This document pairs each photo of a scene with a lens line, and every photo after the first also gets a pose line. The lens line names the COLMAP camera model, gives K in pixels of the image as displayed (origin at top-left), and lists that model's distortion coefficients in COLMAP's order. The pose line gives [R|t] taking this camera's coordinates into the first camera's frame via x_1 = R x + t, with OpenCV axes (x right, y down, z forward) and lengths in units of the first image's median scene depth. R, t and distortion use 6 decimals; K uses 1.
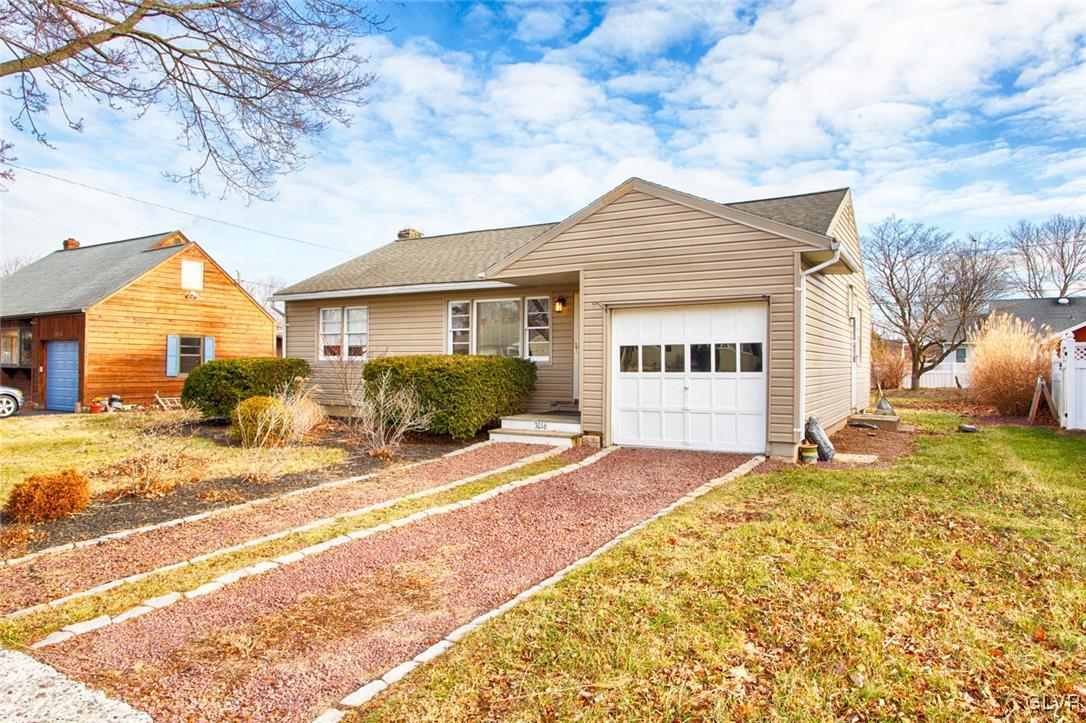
lens RADIAL K [[688.6, 0, 569.6], [0, 688.6, 363.4], [0, 0, 1]] dist [-0.008023, -0.001136]
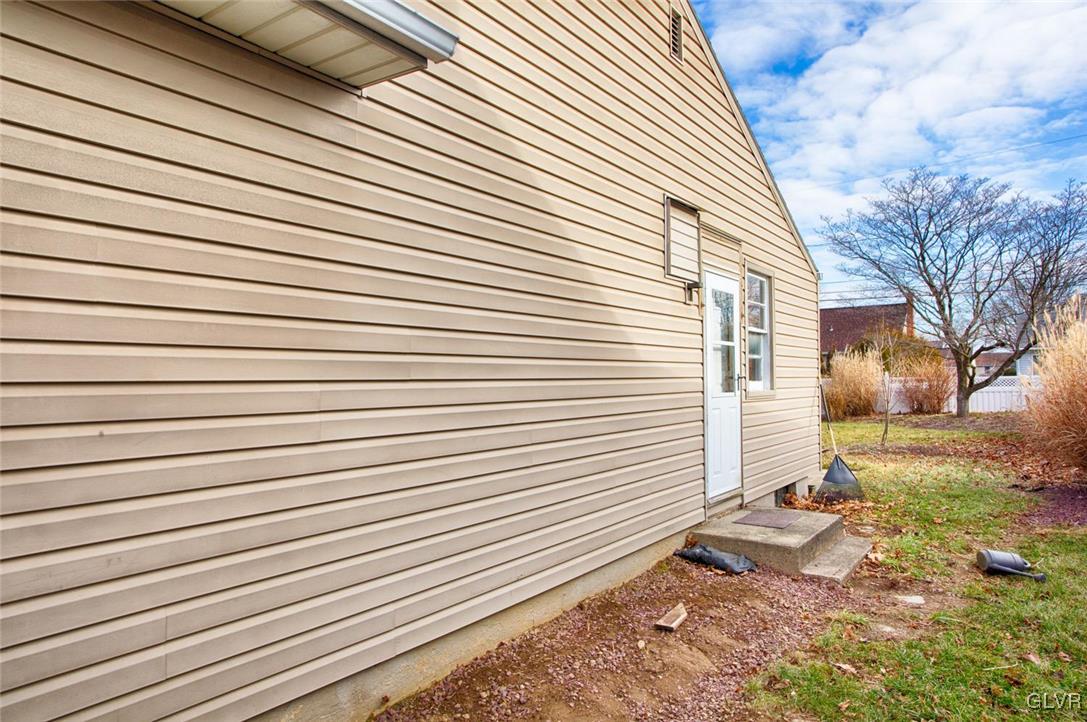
lens RADIAL K [[696.5, 0, 543.5], [0, 696.5, 361.0], [0, 0, 1]] dist [-0.002777, -0.000350]
pose [[0.993605, -0.021508, -0.110844, 0.253851], [0.018435, 0.999419, -0.028673, -0.007414], [0.111396, 0.026447, 0.993424, 0.400039]]
